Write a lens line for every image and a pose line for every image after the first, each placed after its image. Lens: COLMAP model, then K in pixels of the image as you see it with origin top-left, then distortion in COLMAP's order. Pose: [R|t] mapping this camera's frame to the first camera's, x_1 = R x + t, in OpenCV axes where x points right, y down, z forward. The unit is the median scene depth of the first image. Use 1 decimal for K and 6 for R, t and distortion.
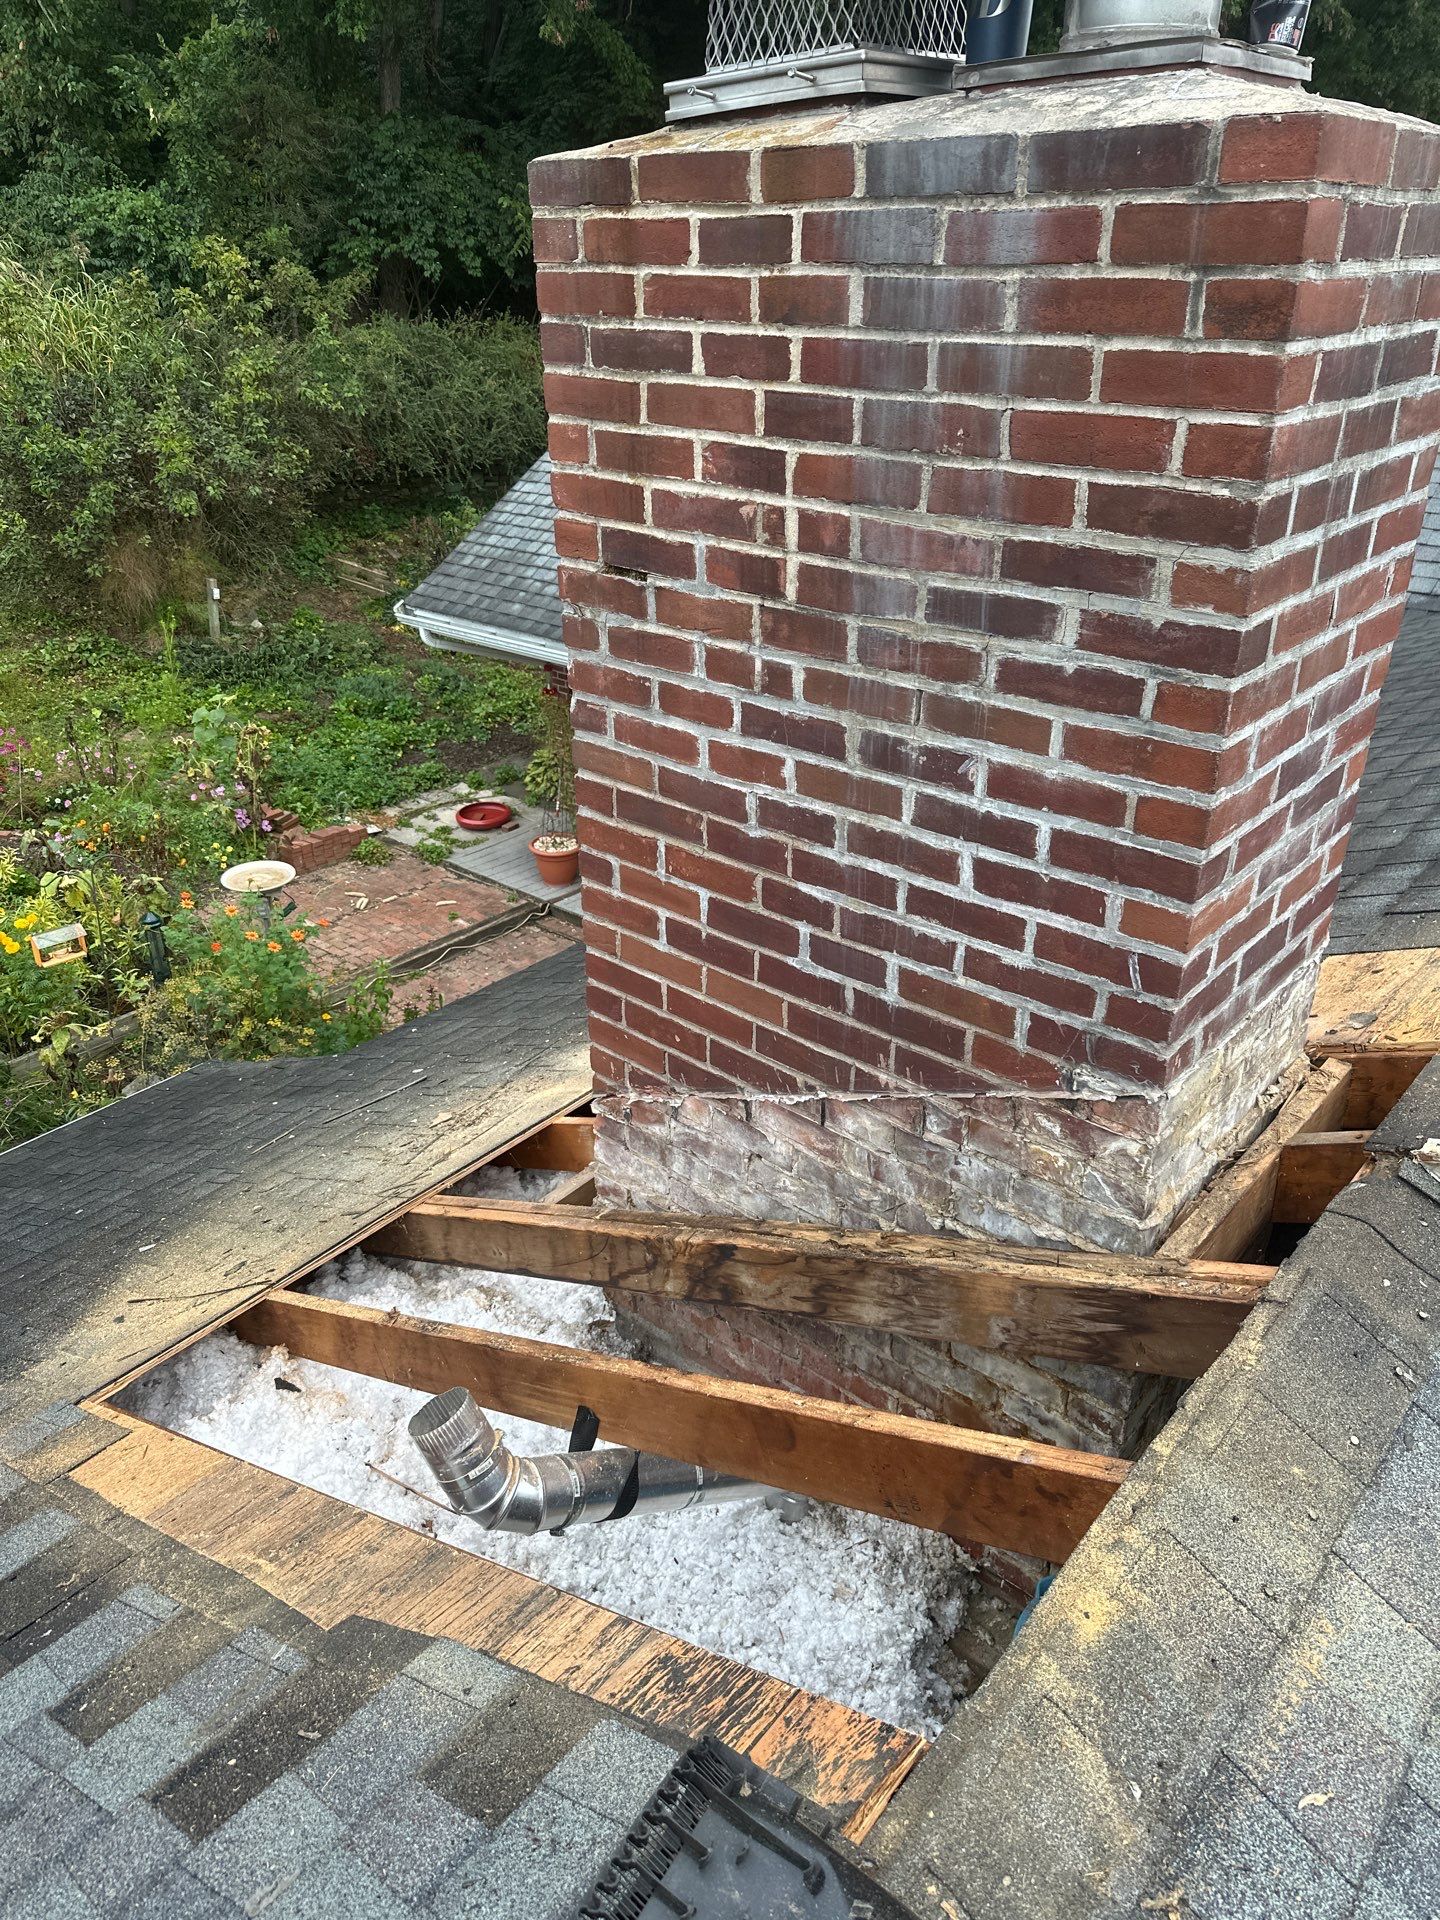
lens RADIAL K [[1332.1, 0, 716.4], [0, 1332.1, 958.6], [0, 0, 1]] dist [0.172228, -0.354325]
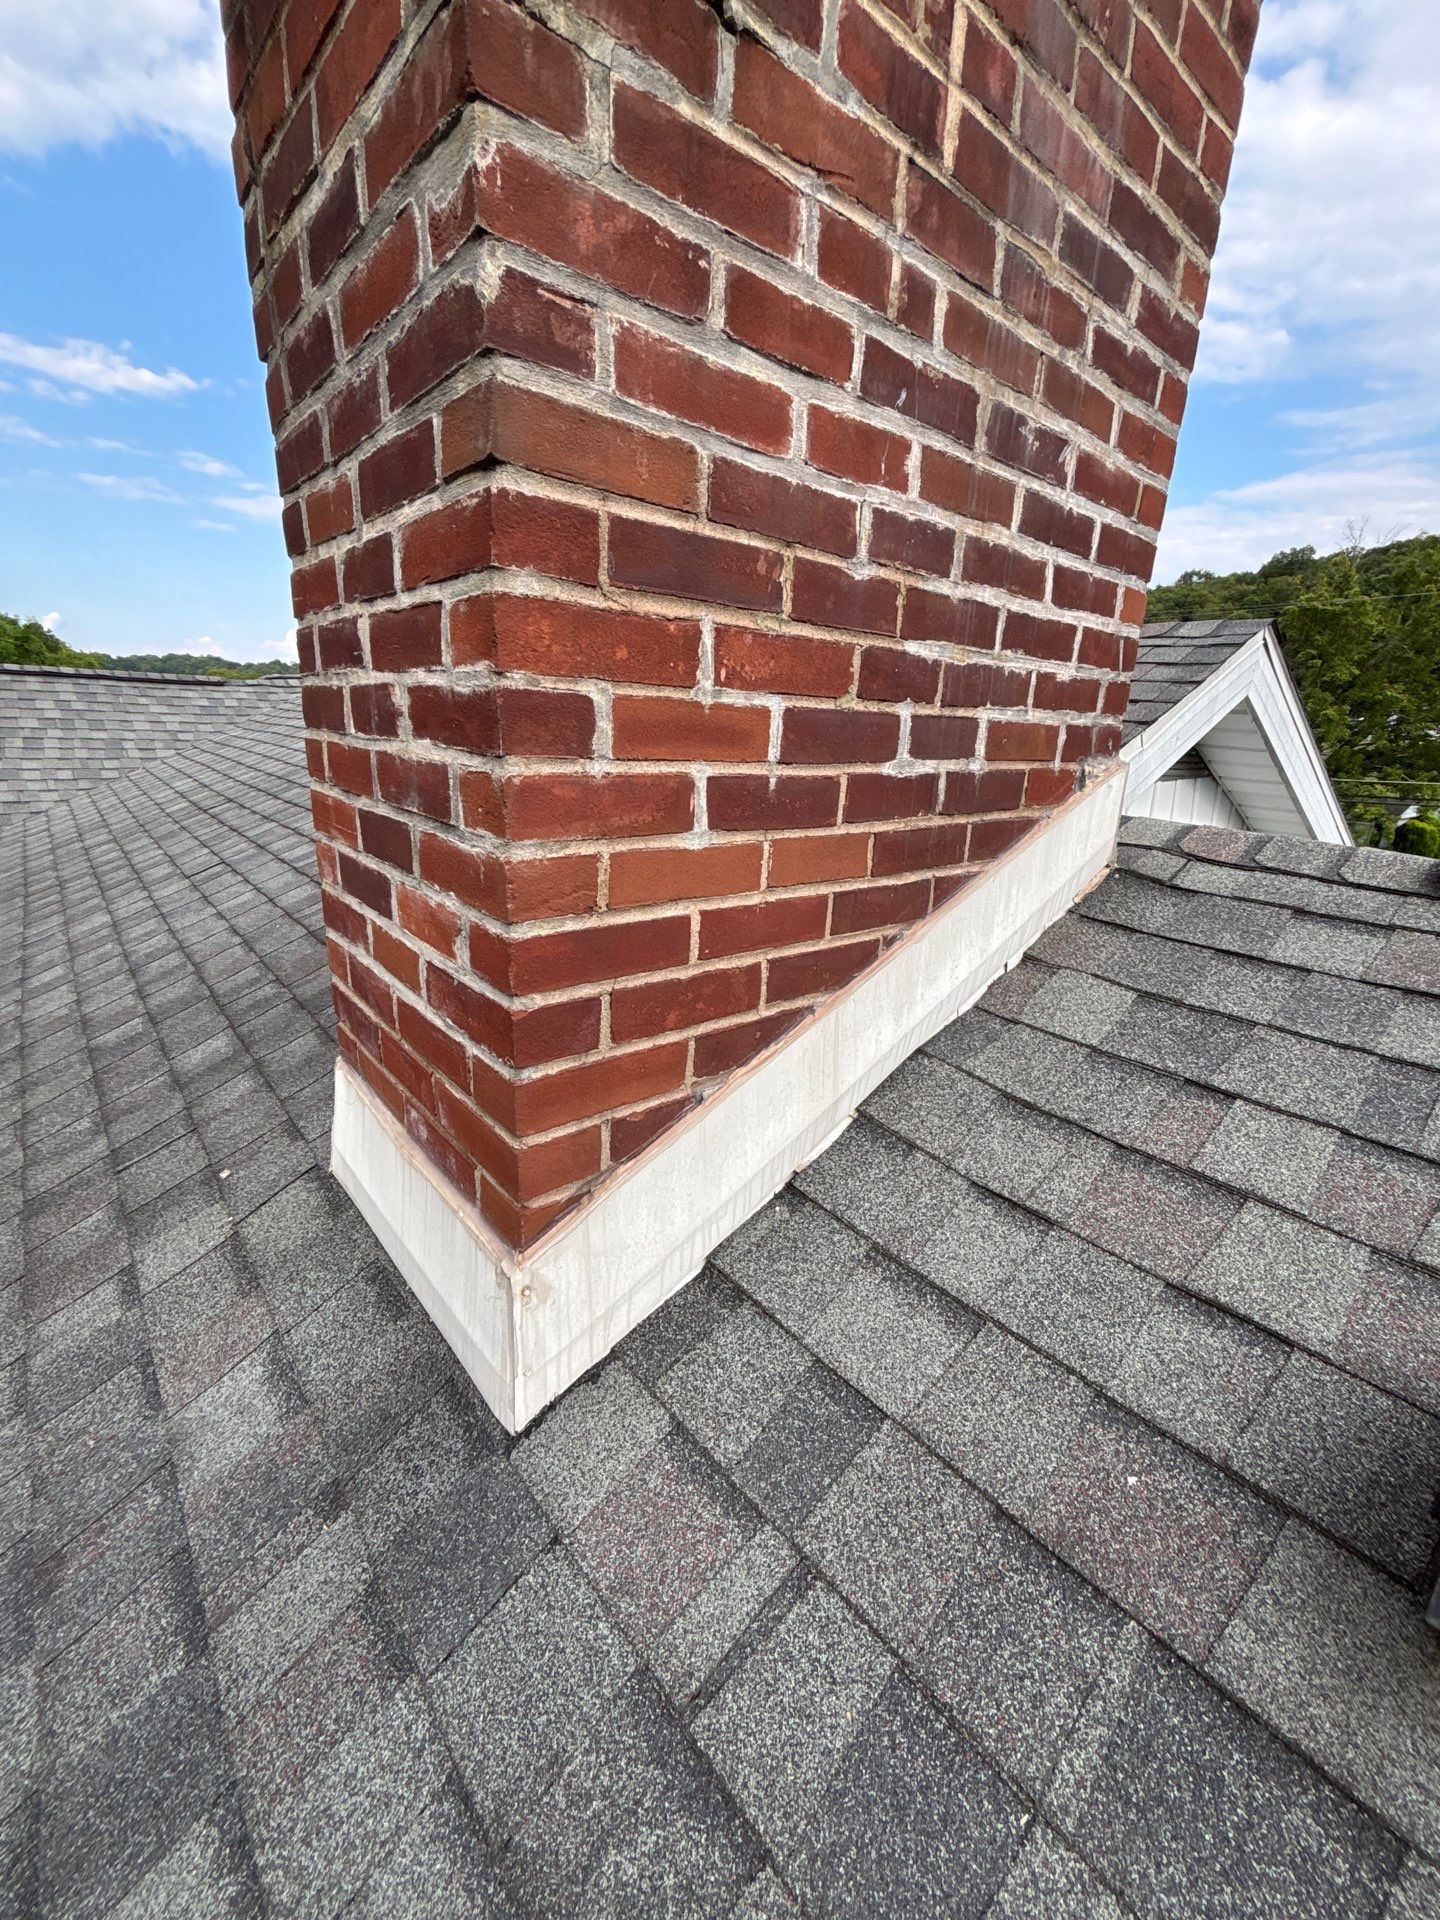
lens RADIAL K [[781.8, 0, 723.7], [0, 781.8, 957.0], [0, 0, 1]] dist [0.000385, -0.000148]
pose [[0.144976, -0.277686, 0.949670, -0.446664], [0.409814, 0.890462, 0.197812, -0.031056], [-0.900574, 0.360510, 0.242895, 1.131138]]
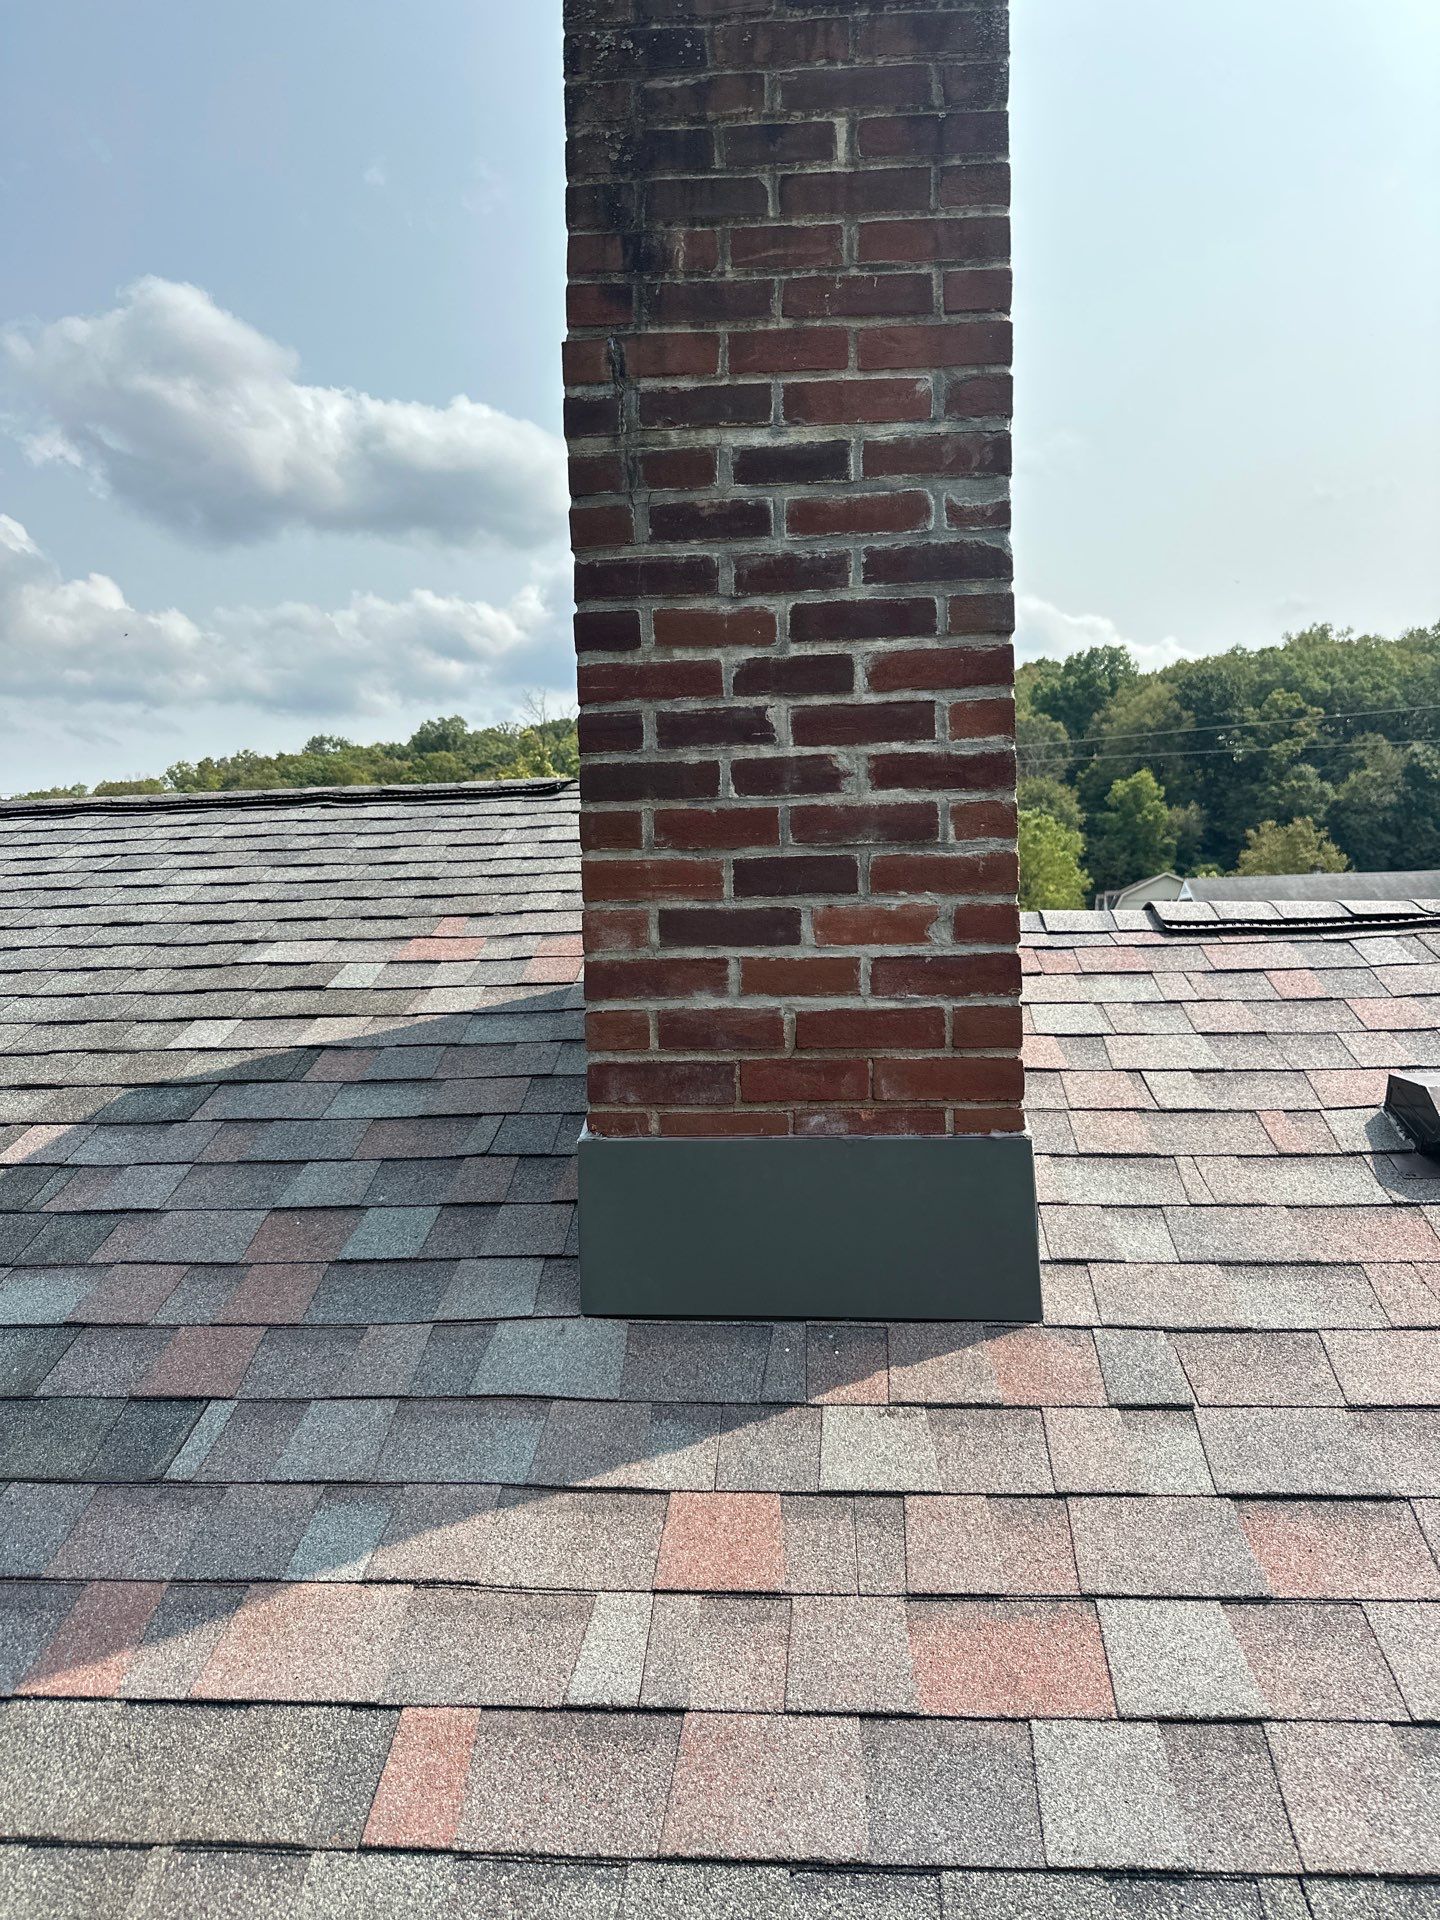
lens RADIAL K [[1346.0, 0, 720.0], [0, 1346.0, 960.0], [0, 0, 1]] dist [0.088287, -0.141279]
pose [[-0.591681, 0.019304, 0.805941, -0.757760], [0.388214, 0.882989, 0.263857, -0.299961], [-0.706543, 0.468997, -0.529942, 1.956685]]
